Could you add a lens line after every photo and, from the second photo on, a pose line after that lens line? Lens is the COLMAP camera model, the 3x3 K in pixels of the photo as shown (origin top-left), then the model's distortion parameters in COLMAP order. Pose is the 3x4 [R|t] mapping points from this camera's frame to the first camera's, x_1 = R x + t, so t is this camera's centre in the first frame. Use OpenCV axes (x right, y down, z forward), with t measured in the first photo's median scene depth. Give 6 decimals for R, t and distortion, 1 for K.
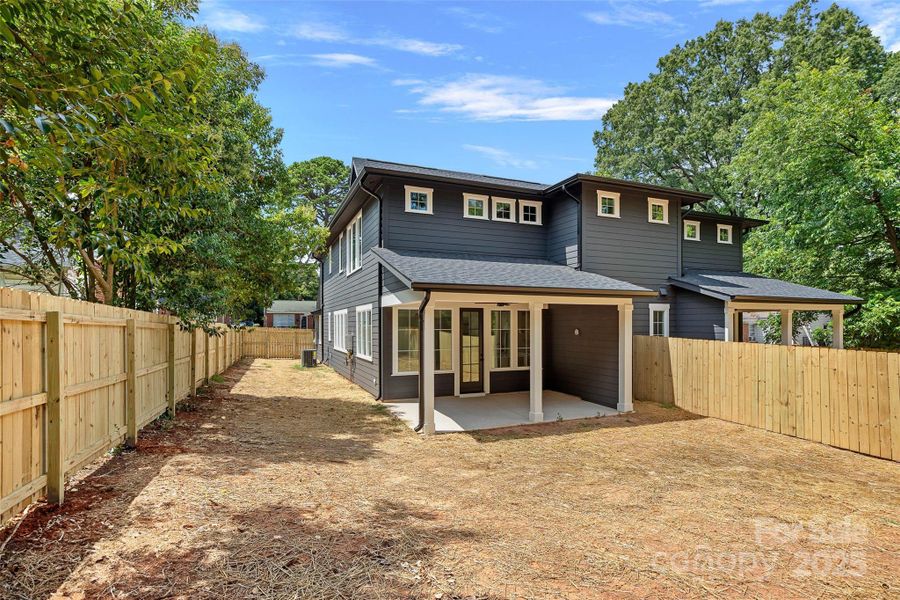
lens RADIAL K [[417.3, 0, 449.1], [0, 417.3, 308.5], [0, 0, 1]] dist [0.001366, 0.000182]
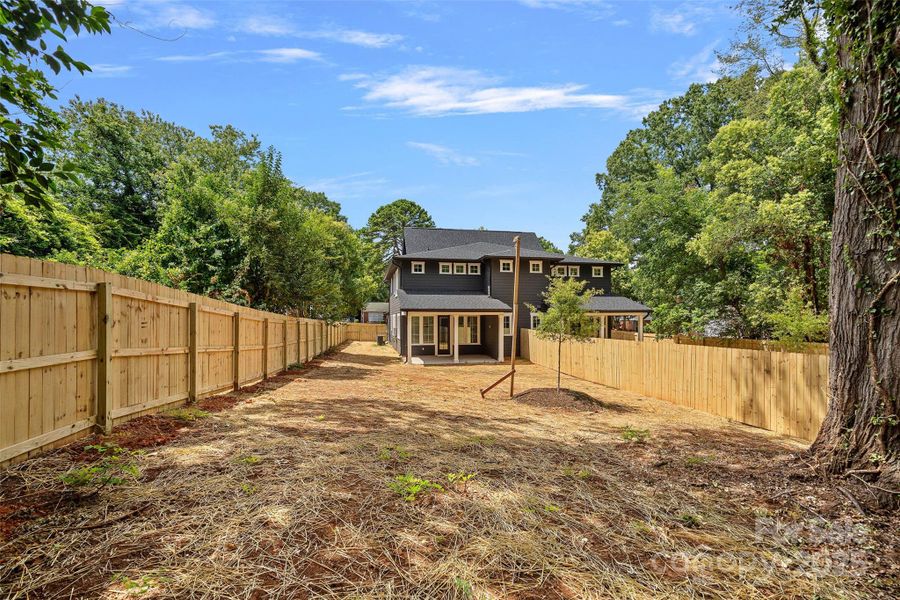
lens RADIAL K [[417.3, 0, 449.1], [0, 417.3, 308.5], [0, 0, 1]] dist [0.001366, 0.000182]
pose [[0.975577, 0.004378, -0.219614, 0.530669], [-0.002655, 0.999963, 0.008141, -0.050062], [0.219642, -0.007359, 0.975553, -1.051243]]
